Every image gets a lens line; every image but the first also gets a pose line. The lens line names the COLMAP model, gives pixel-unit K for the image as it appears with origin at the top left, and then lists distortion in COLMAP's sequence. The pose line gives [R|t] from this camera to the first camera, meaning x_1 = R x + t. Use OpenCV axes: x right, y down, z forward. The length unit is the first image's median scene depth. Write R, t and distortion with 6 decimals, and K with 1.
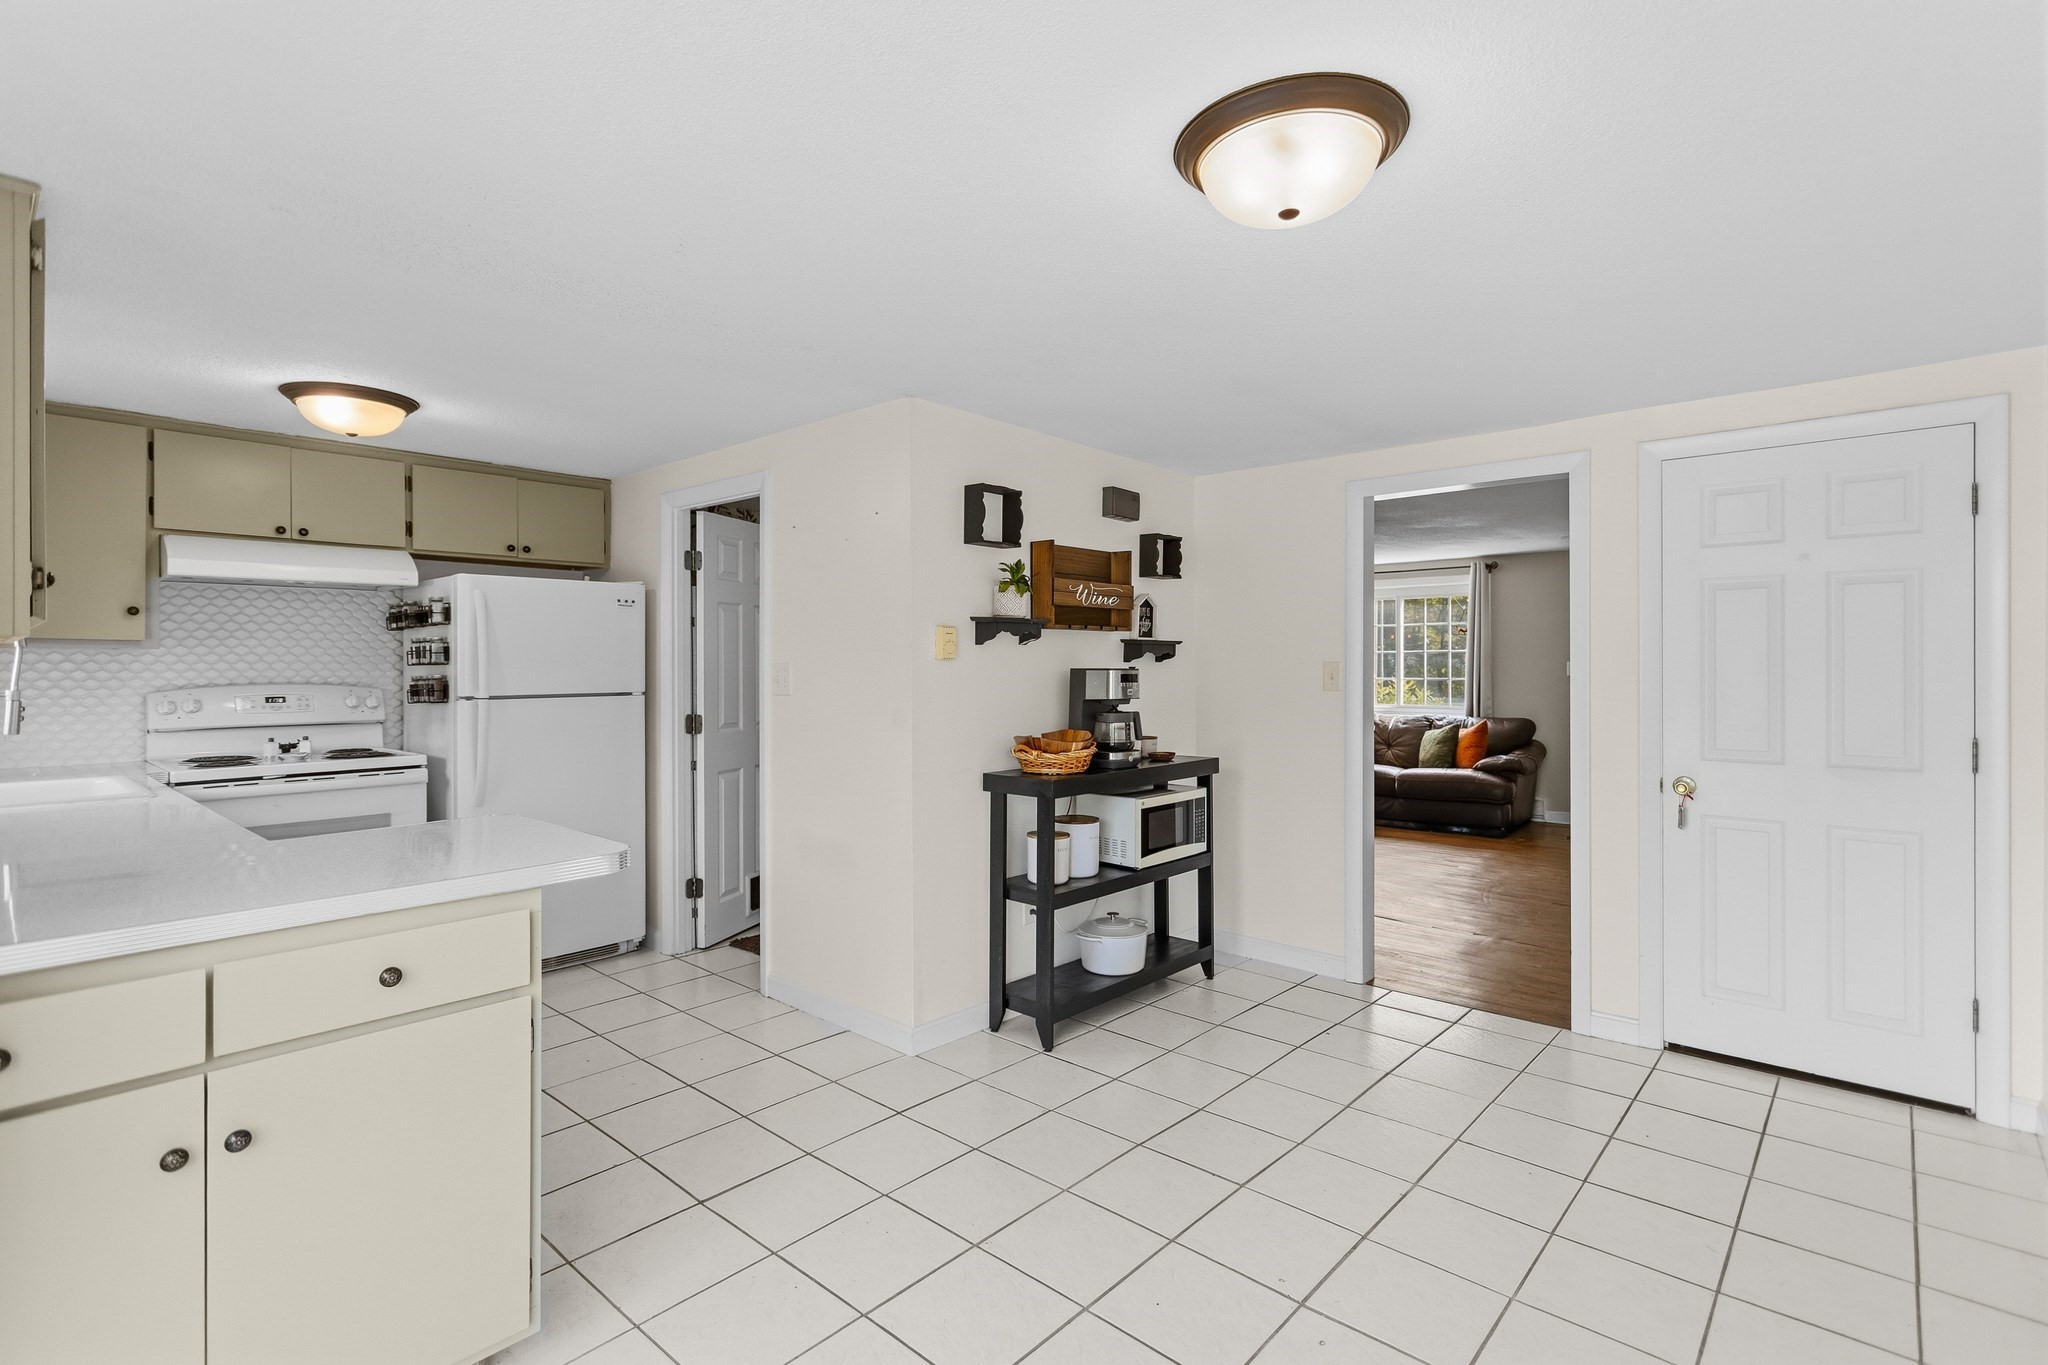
lens RADIAL K [[964.0, 0, 1026.3], [0, 964.0, 664.4], [0, 0, 1]] dist [0.001794, 0.001143]
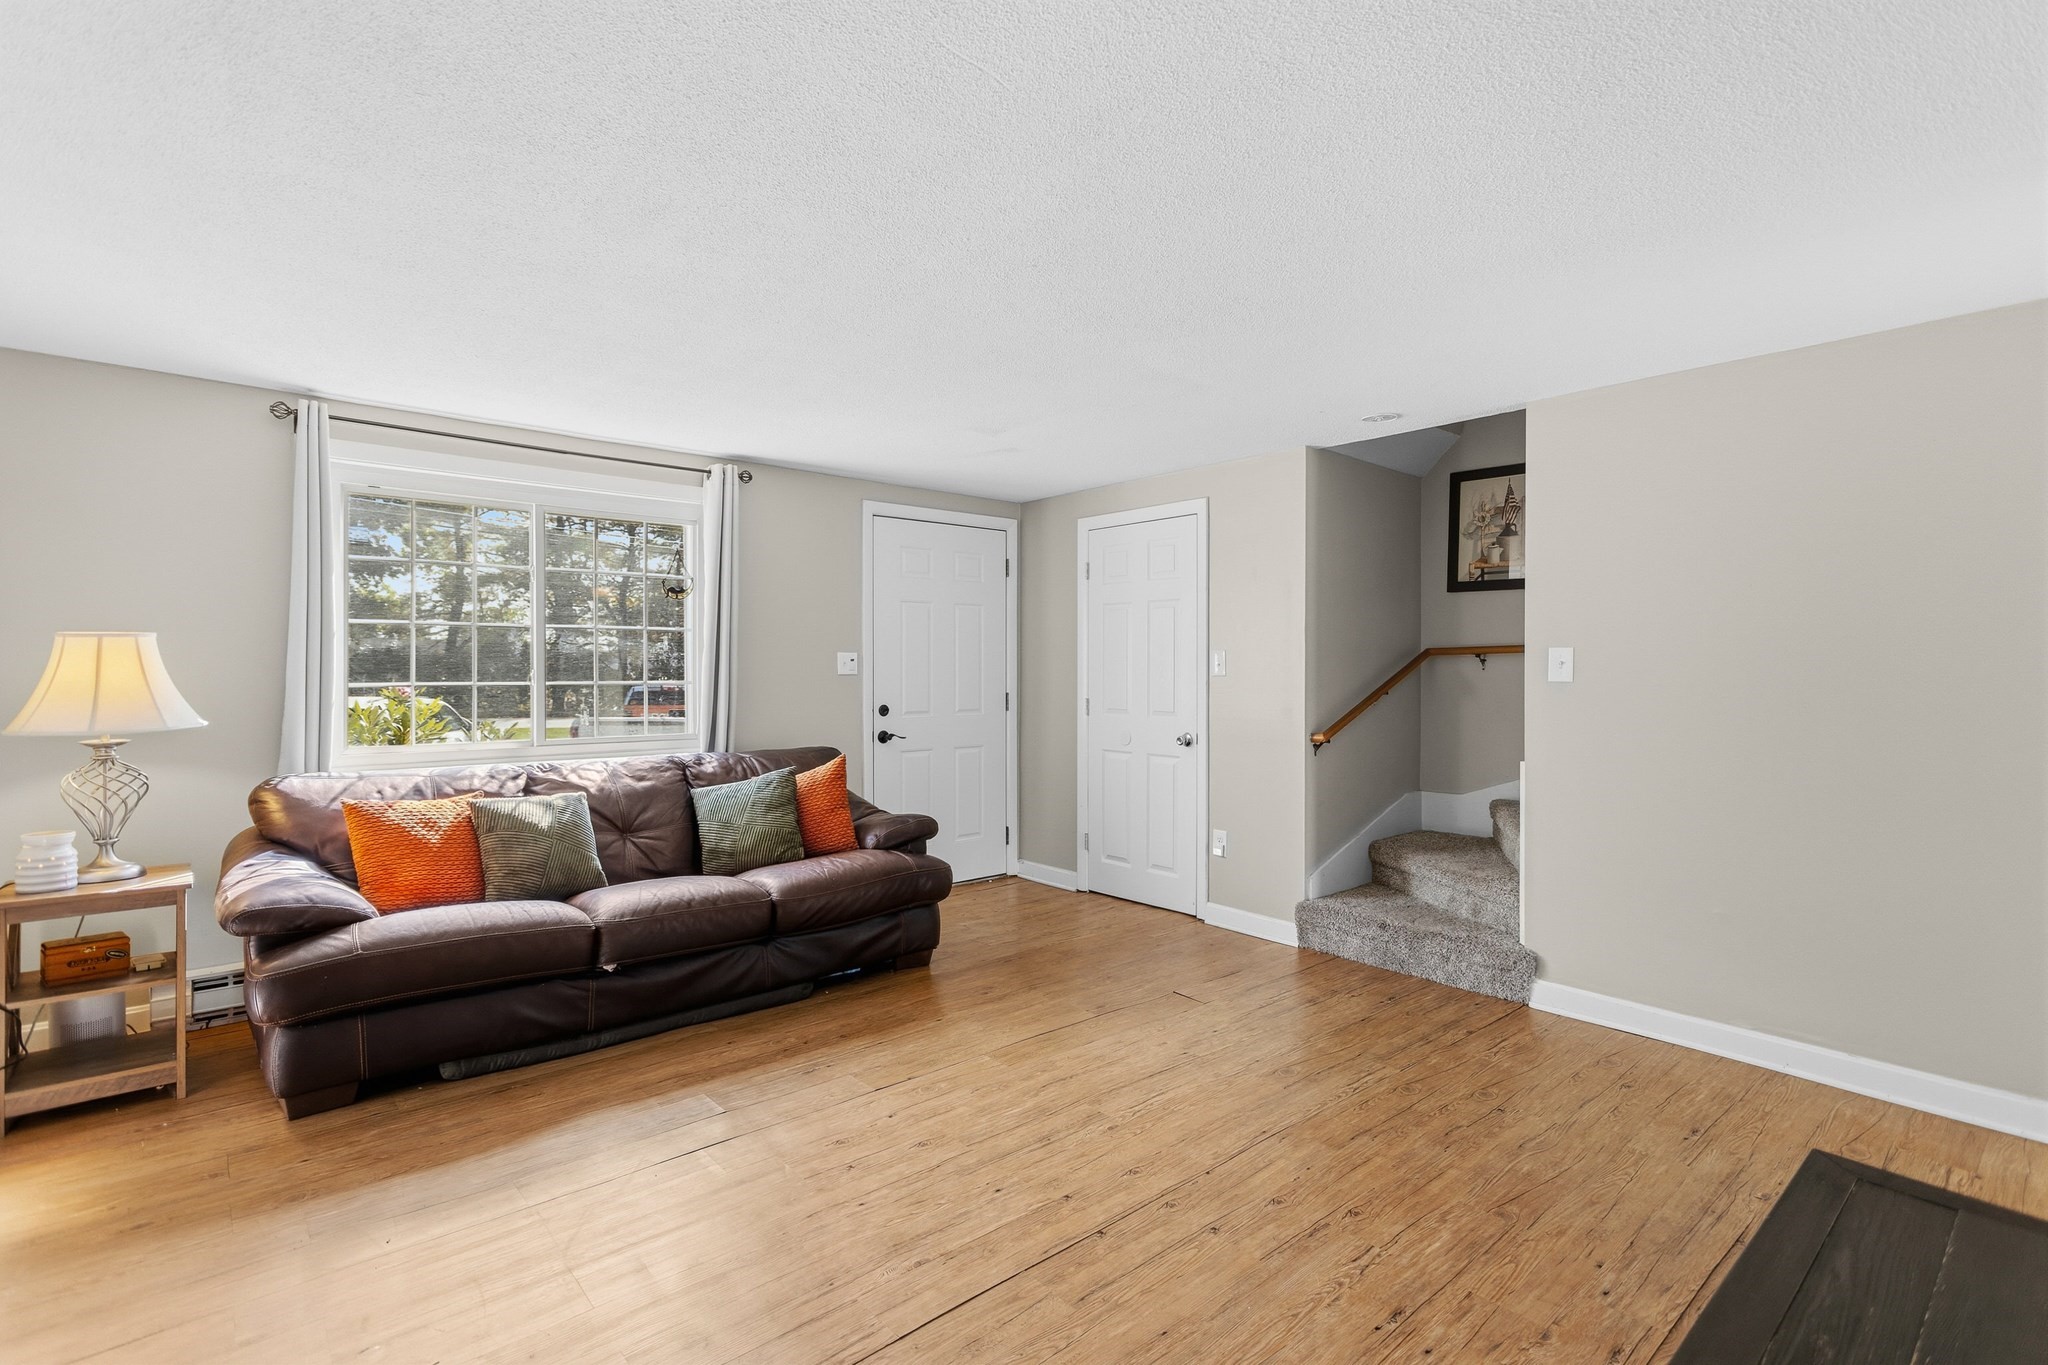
lens RADIAL K [[976.8, 0, 1024.0], [0, 976.8, 682.5], [0, 0, 1]] dist [0.002181, 0.000581]
pose [[0.113239, -0.011749, 0.993498, -0.114674], [-0.000128, 0.999930, 0.011839, 0.017989], [-0.993568, -0.001468, 0.113229, 1.540942]]
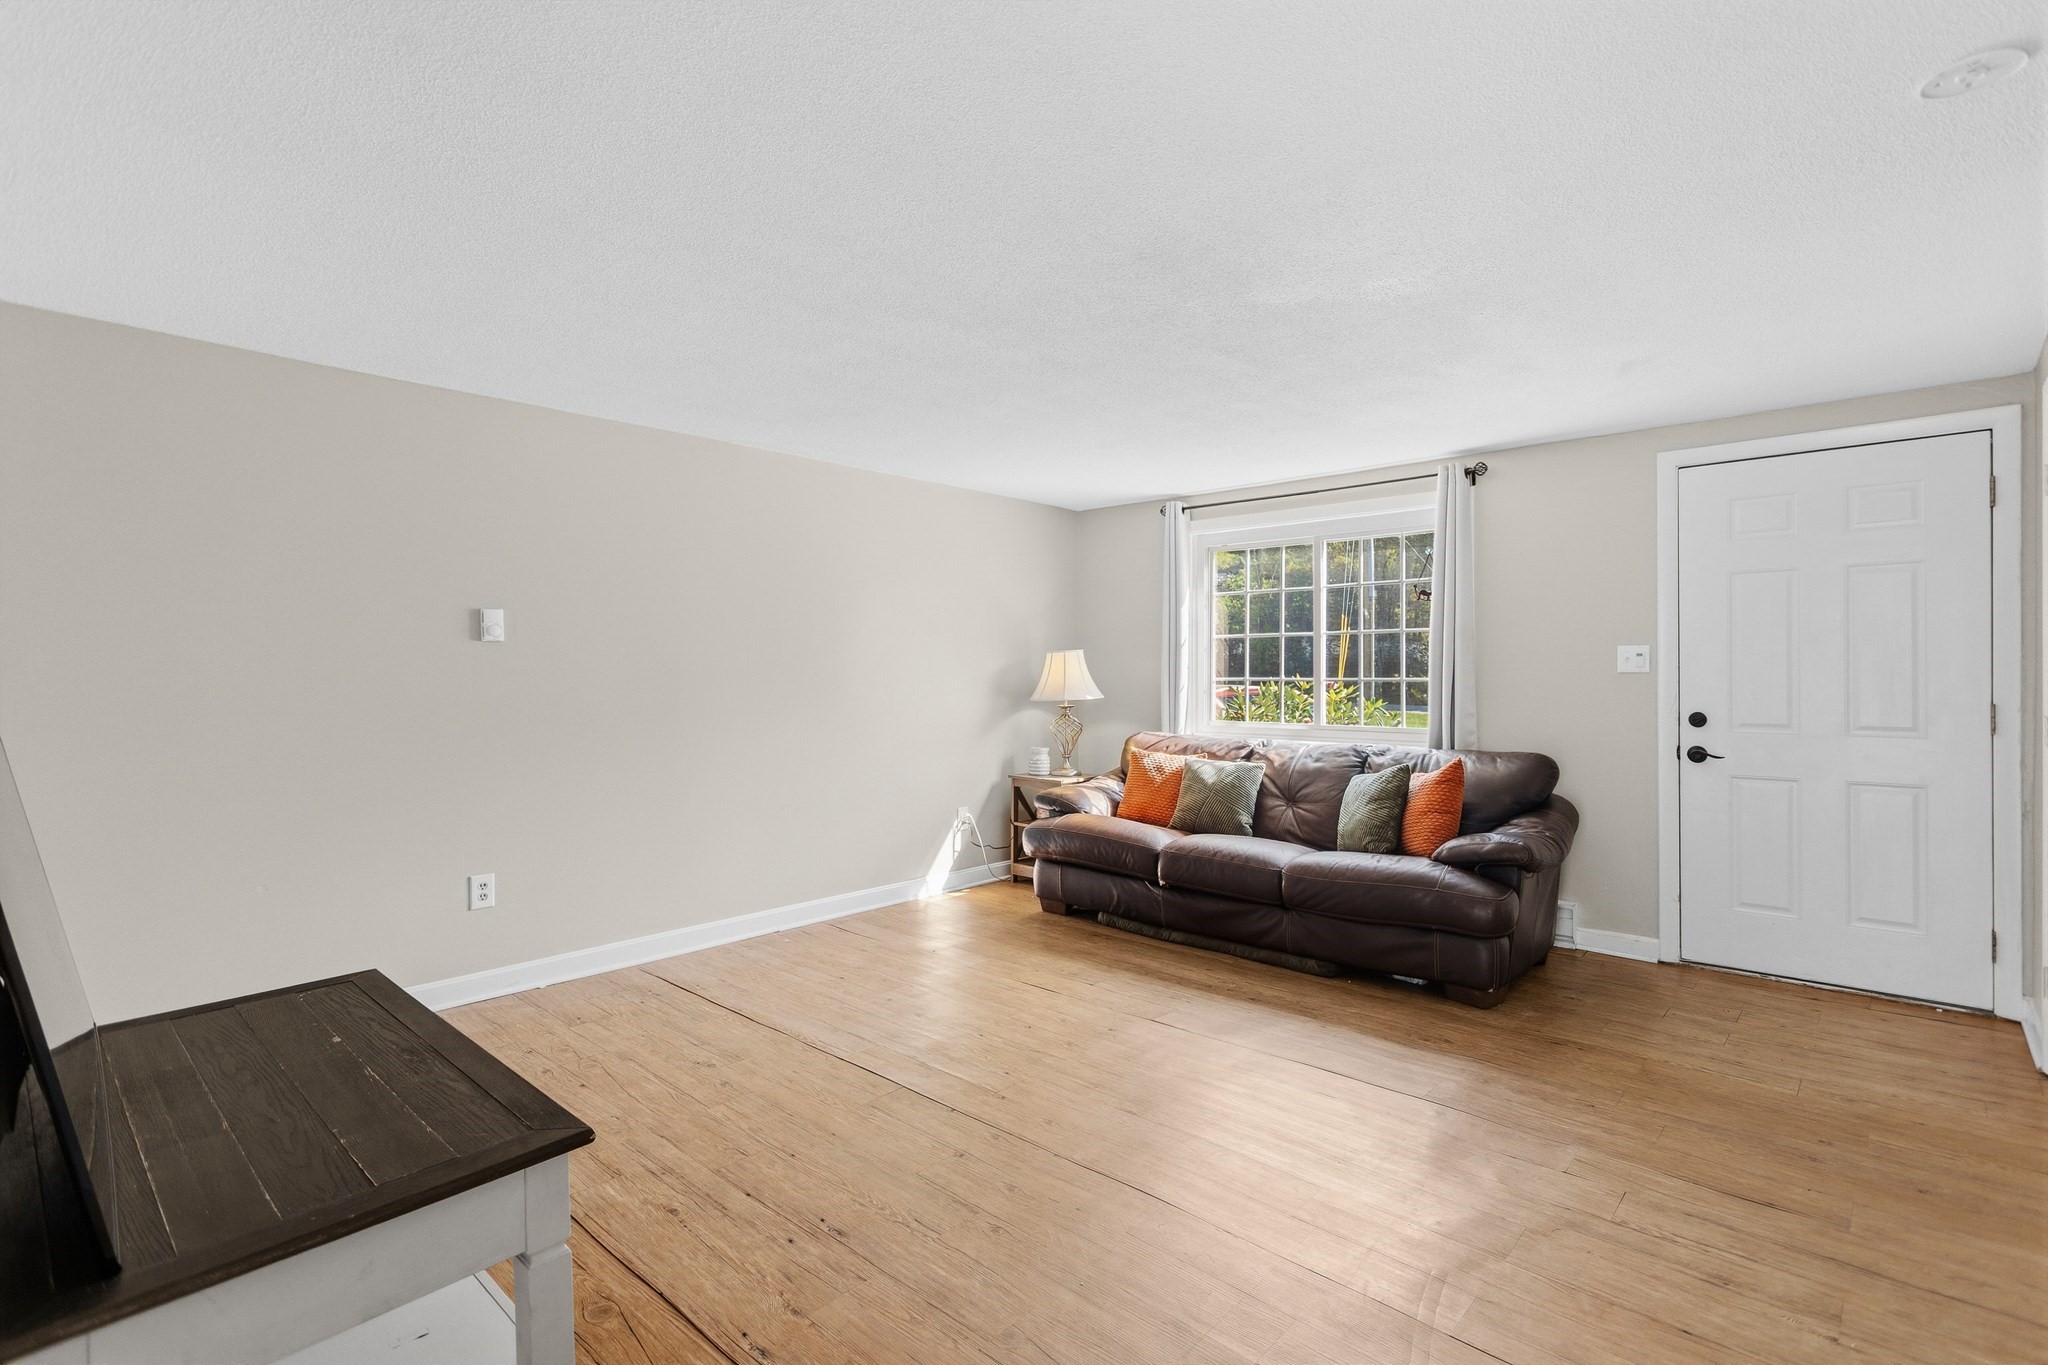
lens RADIAL K [[963.9, 0, 1024.6], [0, 963.9, 676.0], [0, 0, 1]] dist [0.003187, 0.000594]
pose [[0.999950, -0.000241, -0.009954, 0.465350], [0.000260, 0.999998, 0.001849, 0.024079], [0.009954, -0.001852, 0.999949, 0.904084]]
